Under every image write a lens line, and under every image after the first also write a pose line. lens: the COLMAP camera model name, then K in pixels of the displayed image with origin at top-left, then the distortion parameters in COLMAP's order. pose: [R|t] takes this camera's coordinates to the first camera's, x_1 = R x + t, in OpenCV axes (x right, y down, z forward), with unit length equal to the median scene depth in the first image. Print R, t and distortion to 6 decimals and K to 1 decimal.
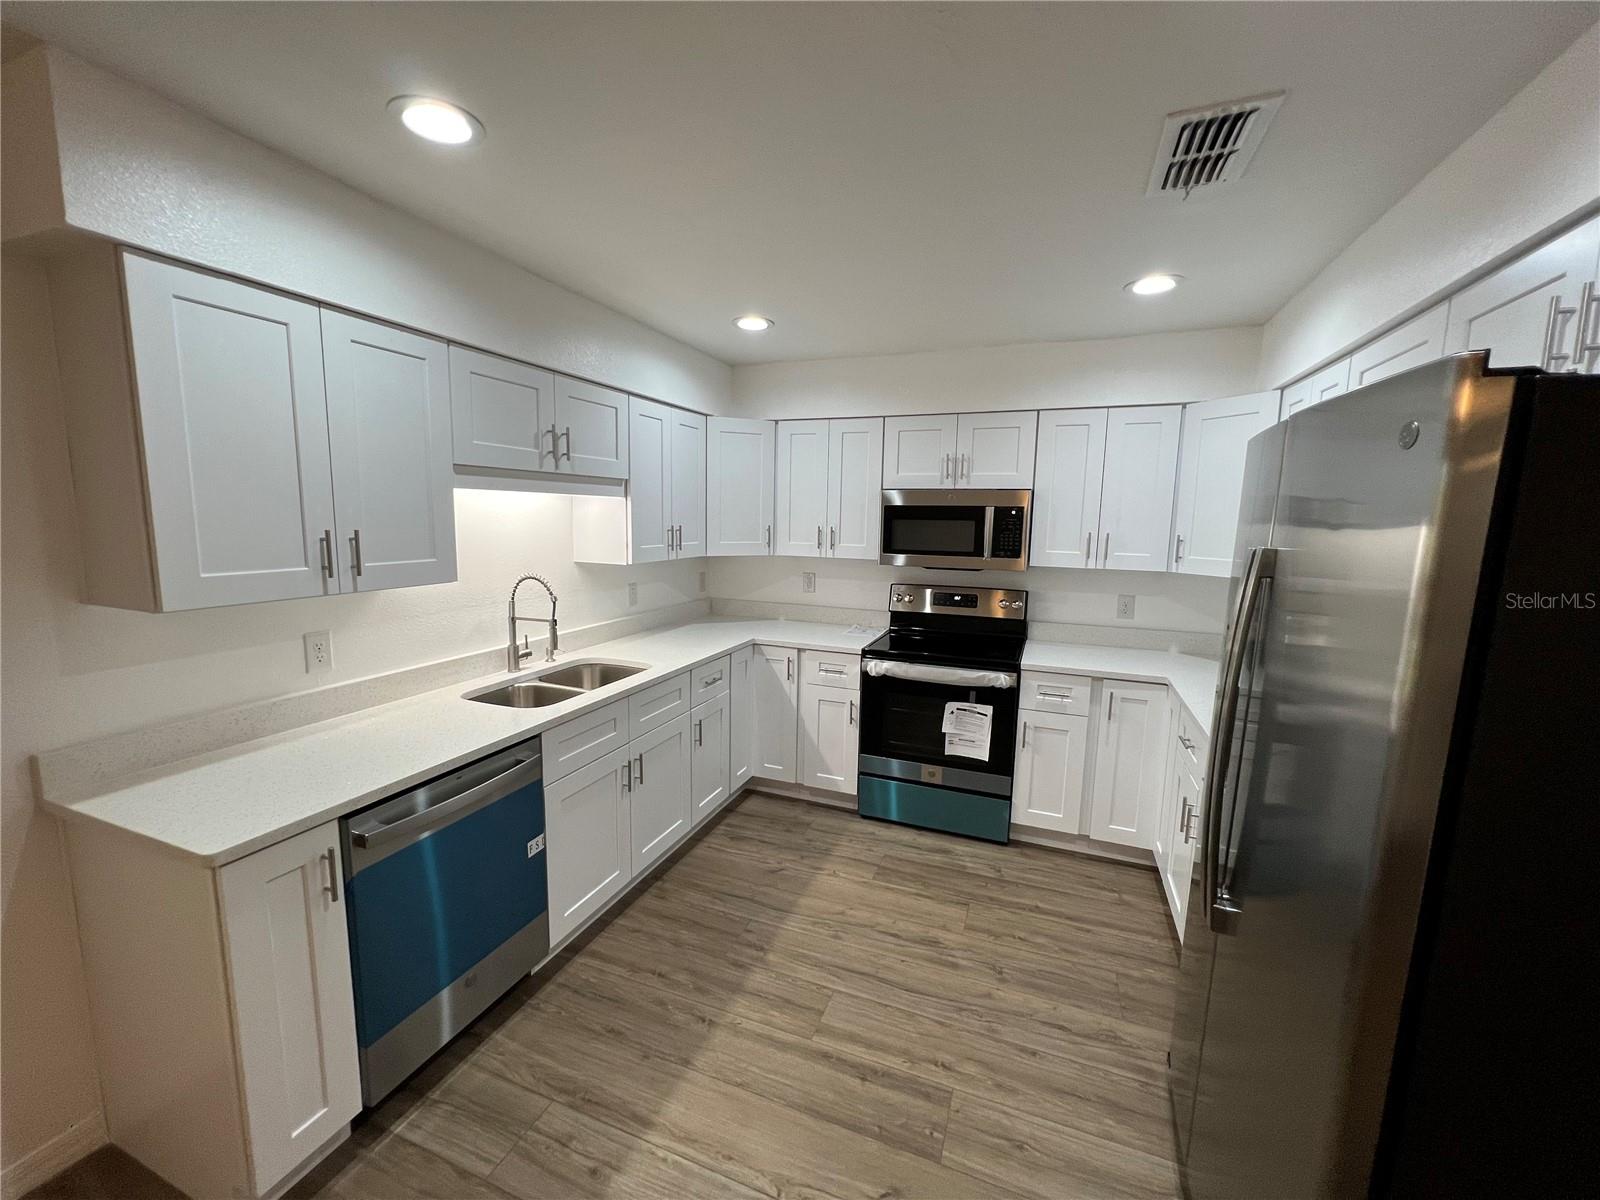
lens RADIAL K [[642.3, 0, 796.9], [0, 642.3, 598.7], [0, 0, 1]] dist [-0.001778, 0.000393]
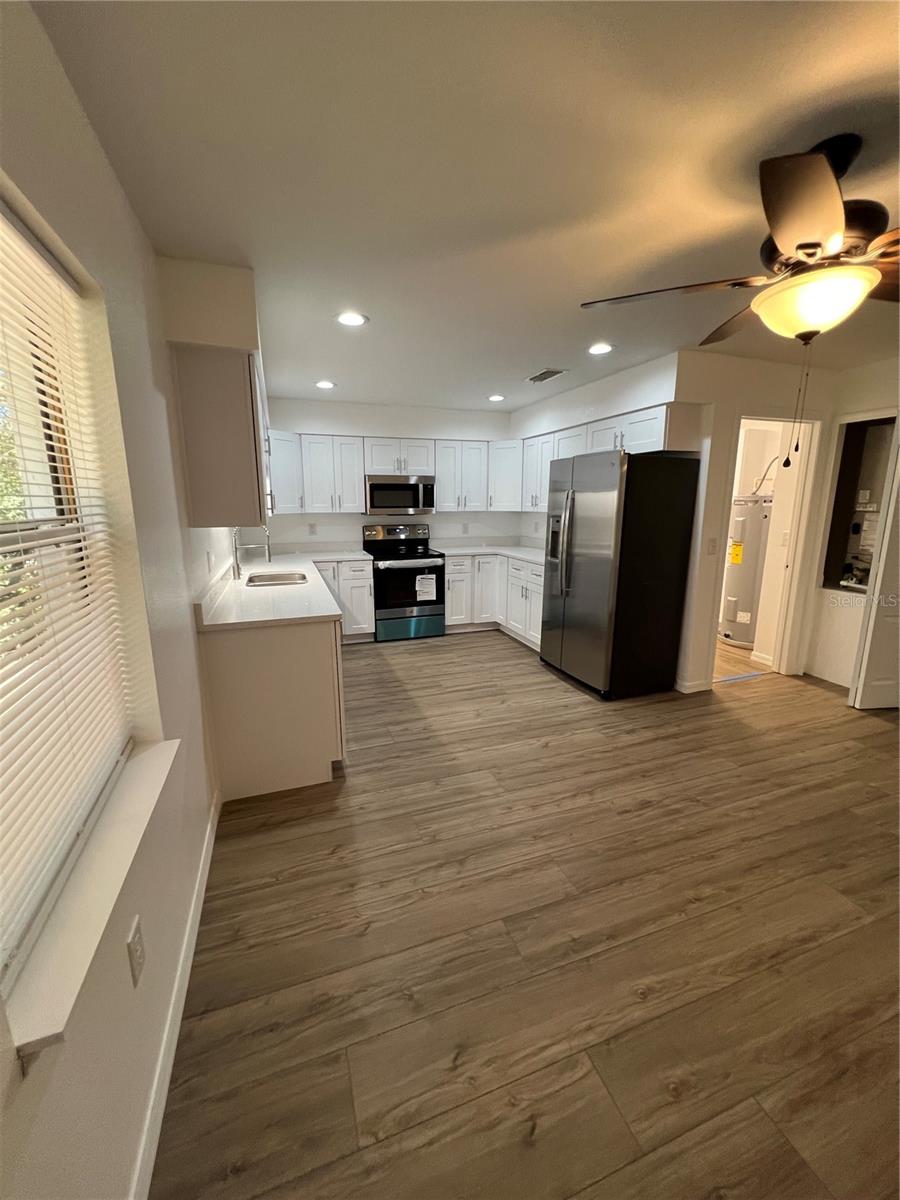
lens RADIAL K [[480.1, 0, 451.3], [0, 480.1, 598.7], [0, 0, 1]] dist [-0.000827, 0.000581]
pose [[0.752461, -0.150910, 0.641115, -0.731131], [0.100912, 0.988319, 0.114199, 0.065249], [-0.650860, -0.021234, 0.758901, -0.303318]]
